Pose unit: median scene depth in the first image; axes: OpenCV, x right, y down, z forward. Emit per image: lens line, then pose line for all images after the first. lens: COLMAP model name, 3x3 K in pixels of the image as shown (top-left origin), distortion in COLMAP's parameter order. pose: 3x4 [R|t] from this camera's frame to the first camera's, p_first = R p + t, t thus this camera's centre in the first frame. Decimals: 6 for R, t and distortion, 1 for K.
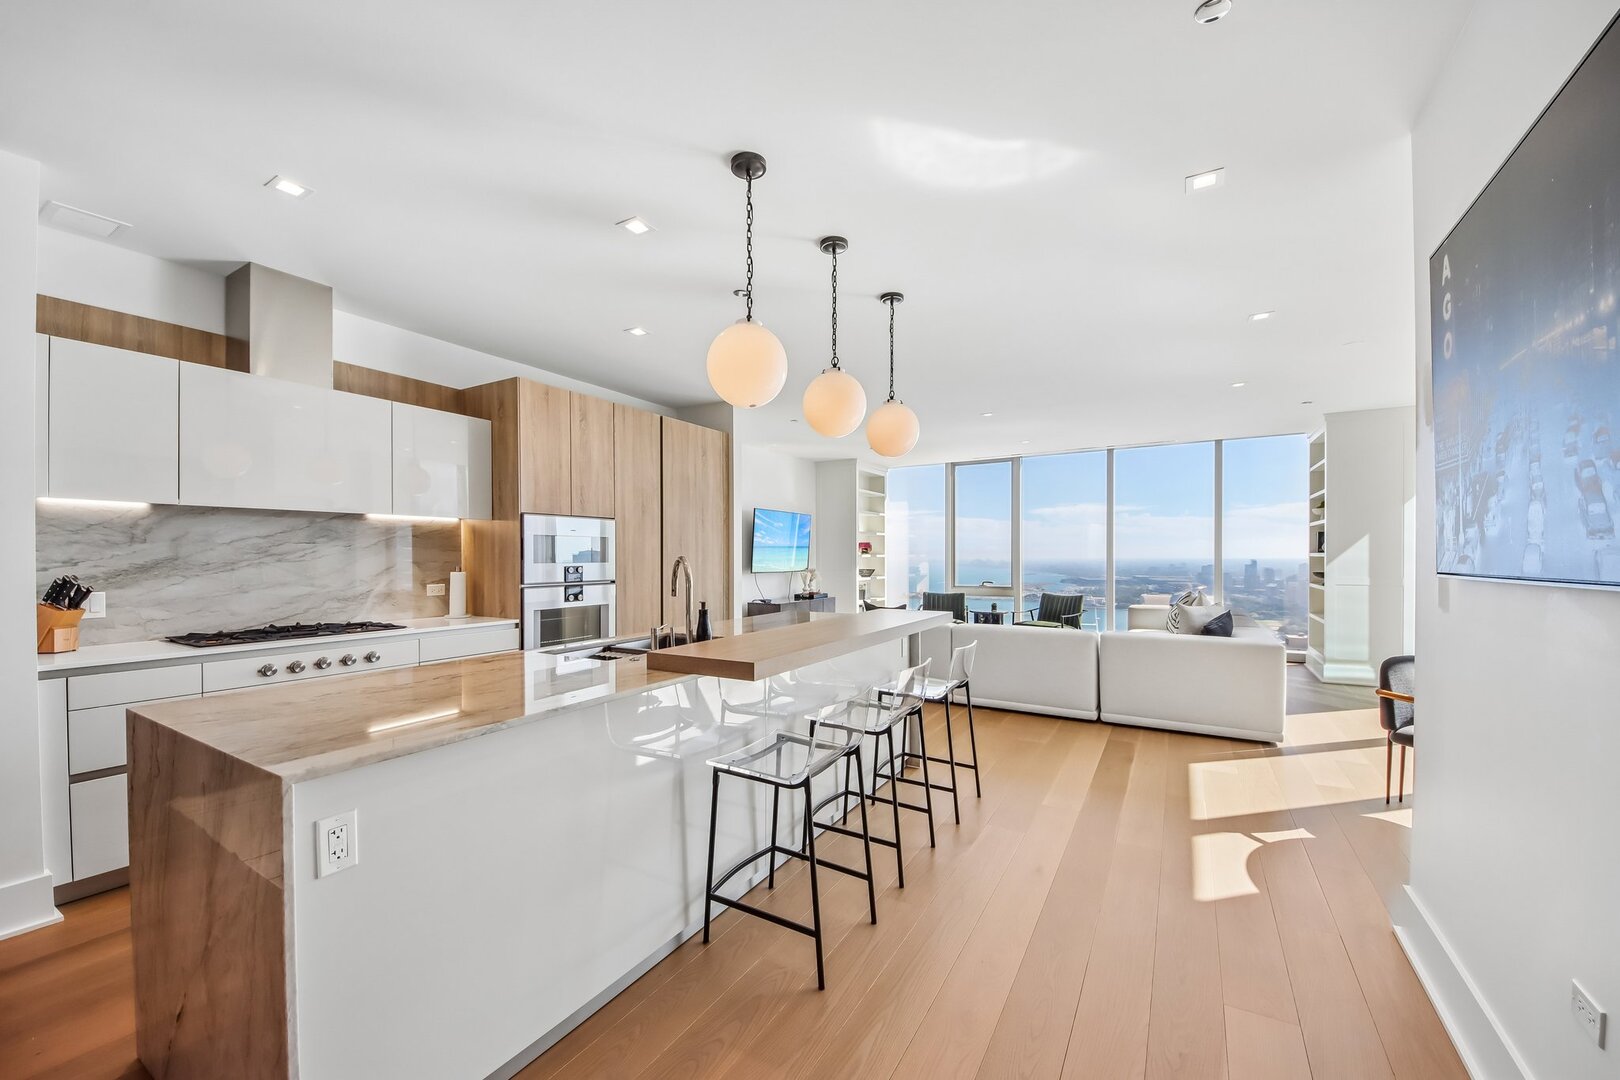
lens RADIAL K [[603.8, 0, 808.9], [0, 603.8, 553.7], [0, 0, 1]] dist [0.027940, -0.016047]
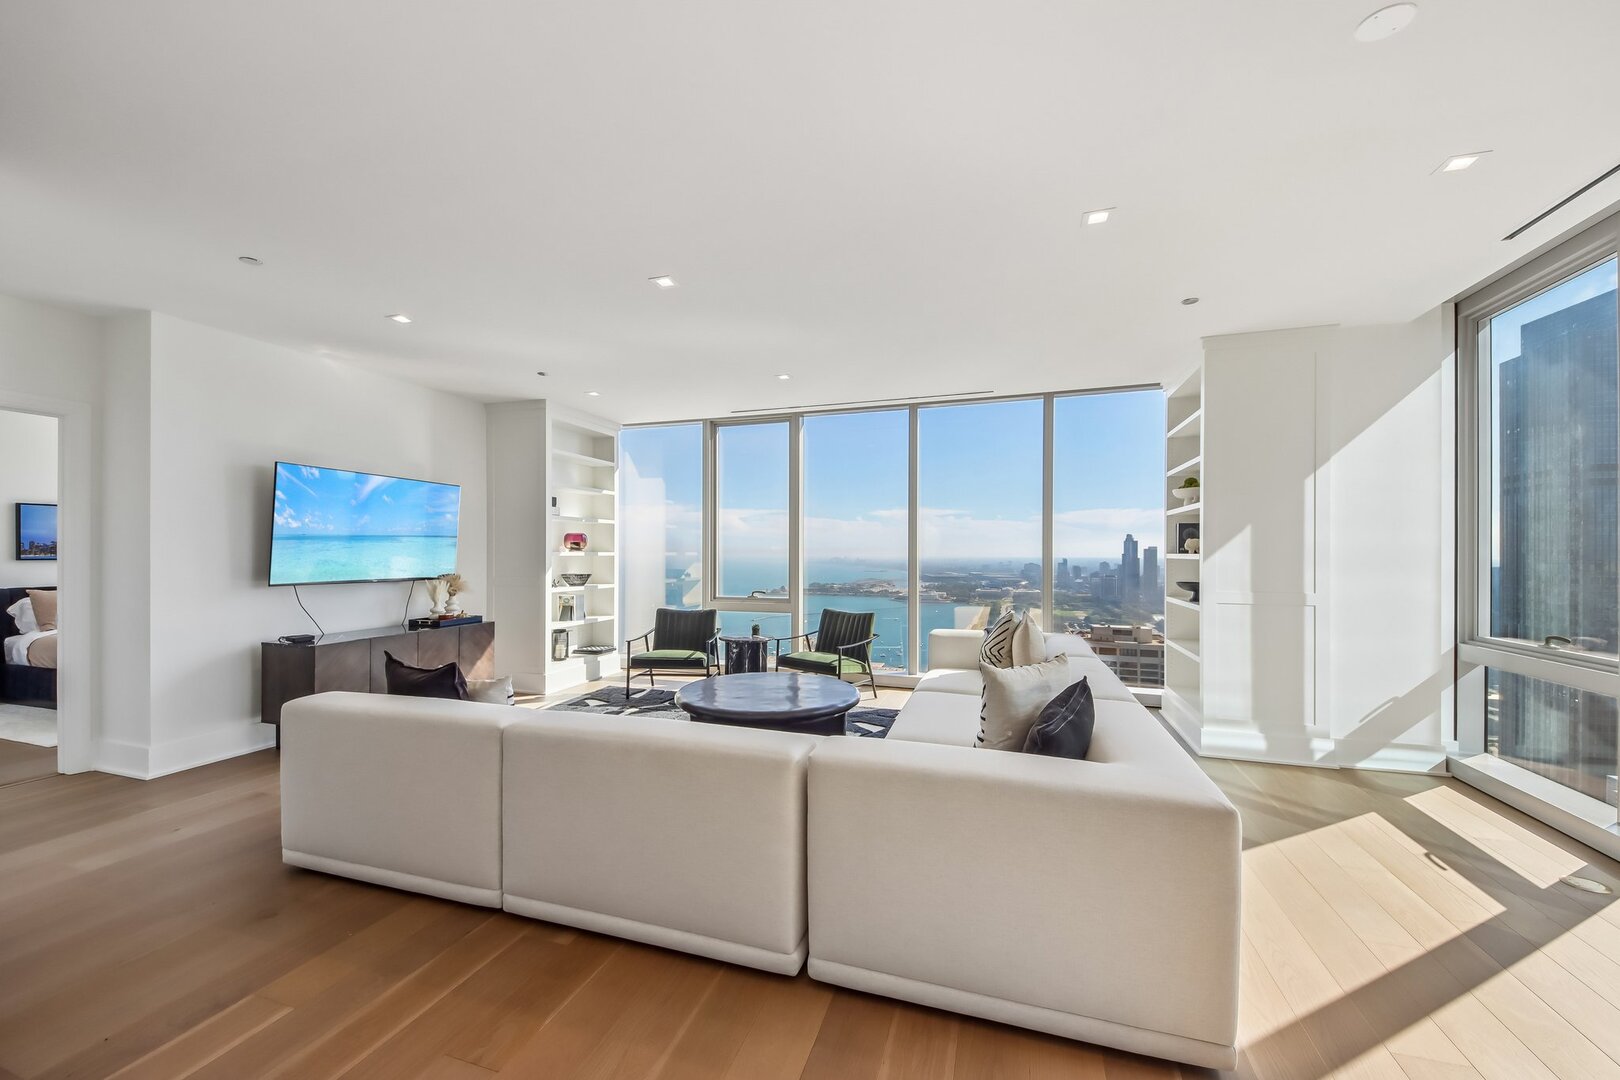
lens RADIAL K [[598.9, 0, 804.1], [0, 598.9, 554.7], [0, 0, 1]] dist [0.029295, -0.015601]
pose [[0.975800, 0.003670, 0.218634, 0.390532], [-0.004850, 0.999976, 0.004858, 0.000093], [-0.218611, -0.005800, 0.975795, 0.618934]]
